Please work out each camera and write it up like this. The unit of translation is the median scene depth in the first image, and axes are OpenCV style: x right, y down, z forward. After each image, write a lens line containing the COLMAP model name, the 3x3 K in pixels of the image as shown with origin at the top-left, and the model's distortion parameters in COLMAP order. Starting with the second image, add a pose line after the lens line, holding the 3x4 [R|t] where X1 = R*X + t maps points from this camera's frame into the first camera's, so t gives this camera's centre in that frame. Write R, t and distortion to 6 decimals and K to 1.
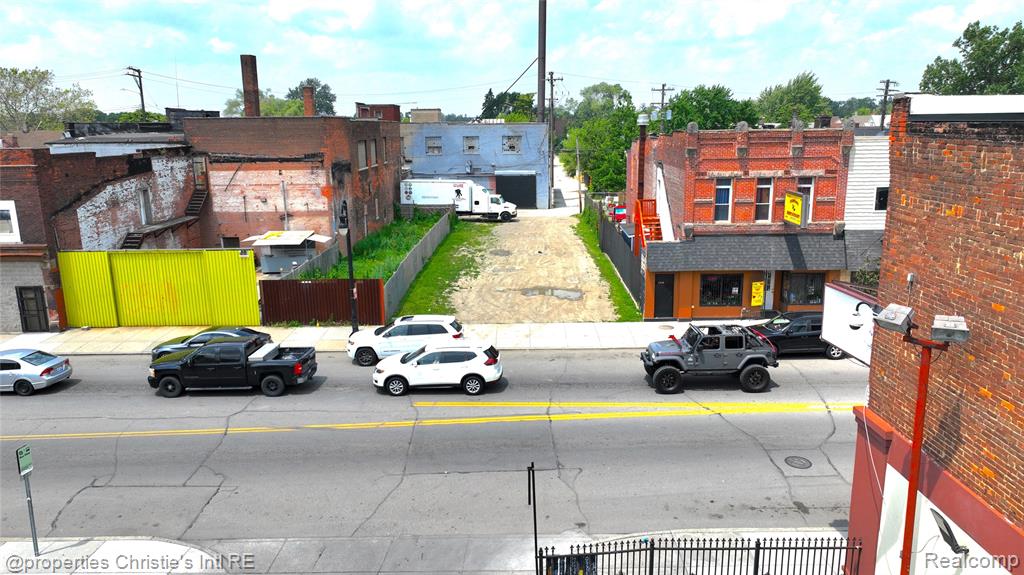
lens RADIAL K [[719.9, 0, 512.0], [0, 719.9, 283.1], [0, 0, 1]] dist [0.005405, 0.005653]
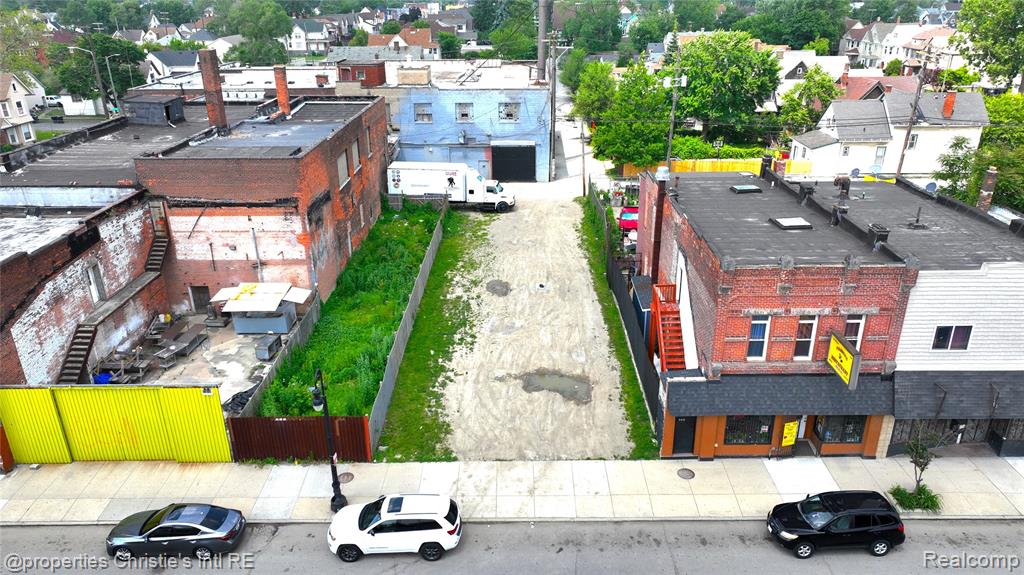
lens RADIAL K [[719.9, 0, 512.0], [0, 719.9, 283.1], [0, 0, 1]] dist [0.005405, 0.005653]
pose [[0.999964, 0.001200, 0.008438, -0.009553], [-0.002657, 0.984589, 0.174864, -0.313023], [-0.008099, -0.174880, 0.984556, 0.153464]]
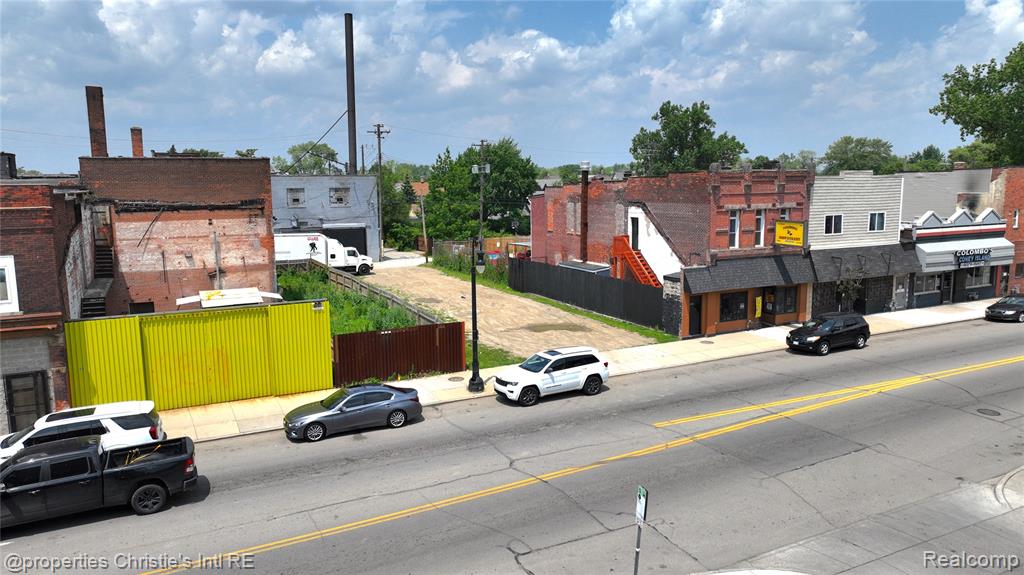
lens RADIAL K [[719.9, 0, 512.0], [0, 719.9, 283.1], [0, 0, 1]] dist [0.005405, 0.005653]
pose [[0.889457, -0.060548, 0.452990, -0.535862], [0.098694, 0.993245, -0.061027, 0.007660], [-0.446235, 0.098989, 0.889424, 0.119056]]
